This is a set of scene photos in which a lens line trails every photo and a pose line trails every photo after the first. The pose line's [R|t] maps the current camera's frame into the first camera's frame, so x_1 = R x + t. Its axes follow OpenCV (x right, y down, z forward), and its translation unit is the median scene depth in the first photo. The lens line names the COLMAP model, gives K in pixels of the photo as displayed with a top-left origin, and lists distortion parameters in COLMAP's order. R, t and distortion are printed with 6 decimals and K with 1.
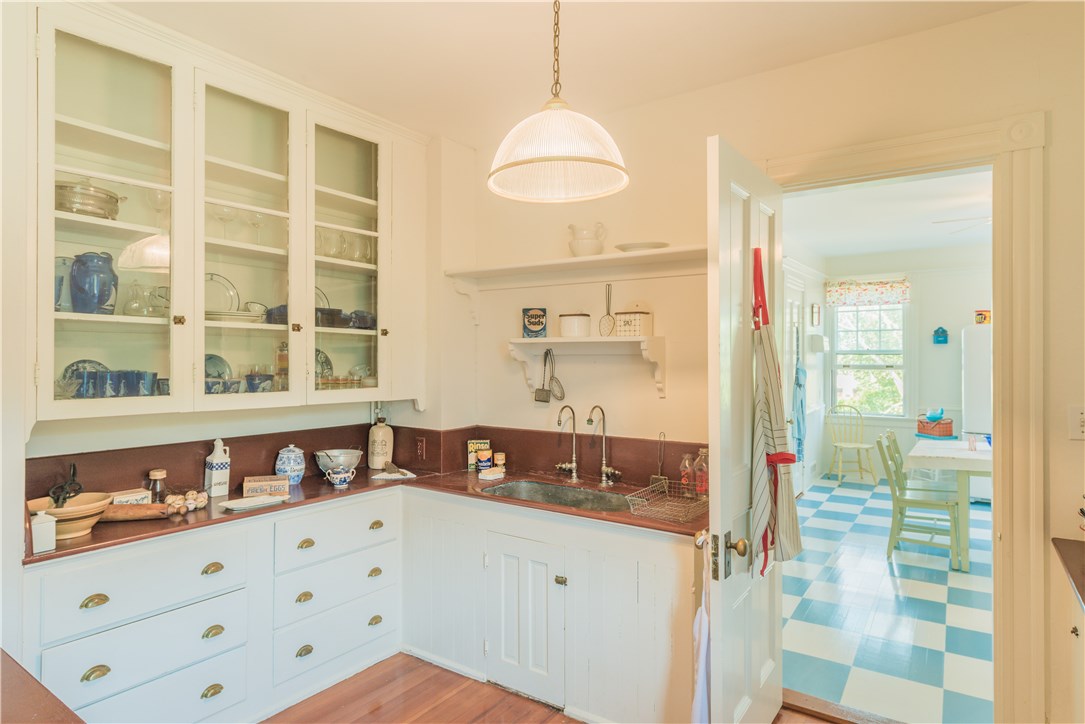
lens RADIAL K [[627.9, 0, 538.5], [0, 627.9, 358.7], [0, 0, 1]] dist [0.027161, 0.000440]
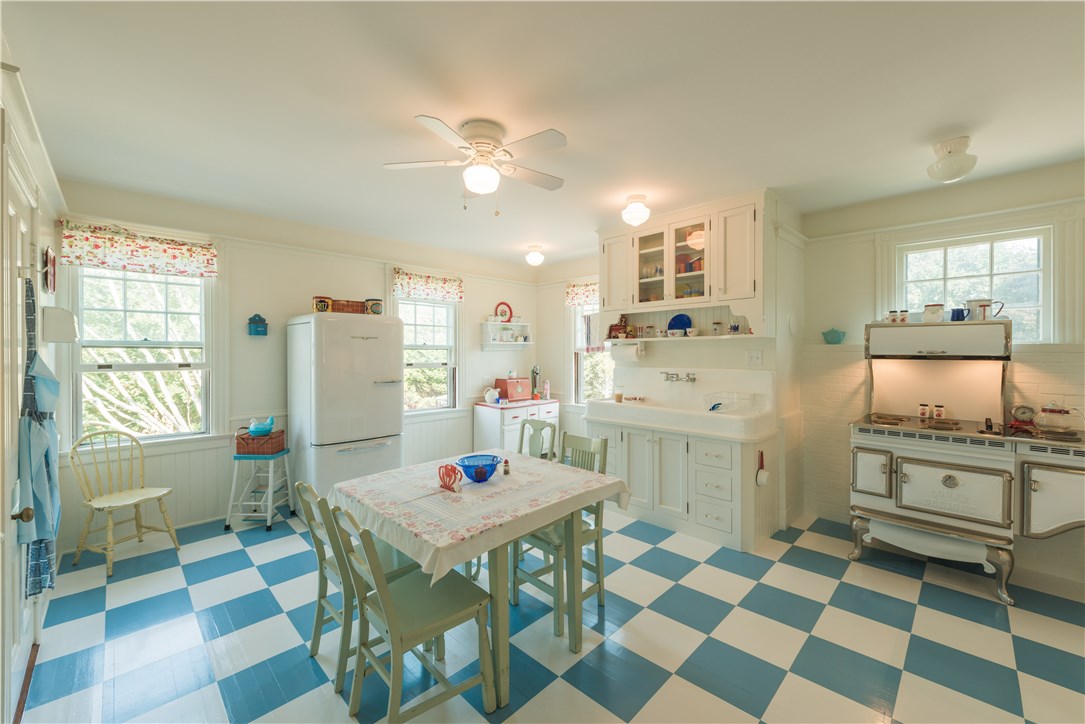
lens RADIAL K [[427.0, 0, 544.9], [0, 427.0, 355.1], [0, 0, 1]] dist [0.002323, 0.000026]
pose [[0.186027, -0.004308, 0.982535, 0.164982], [0.001250, 0.999991, 0.004148, -0.000360], [-0.982544, 0.000457, 0.186031, 0.523555]]
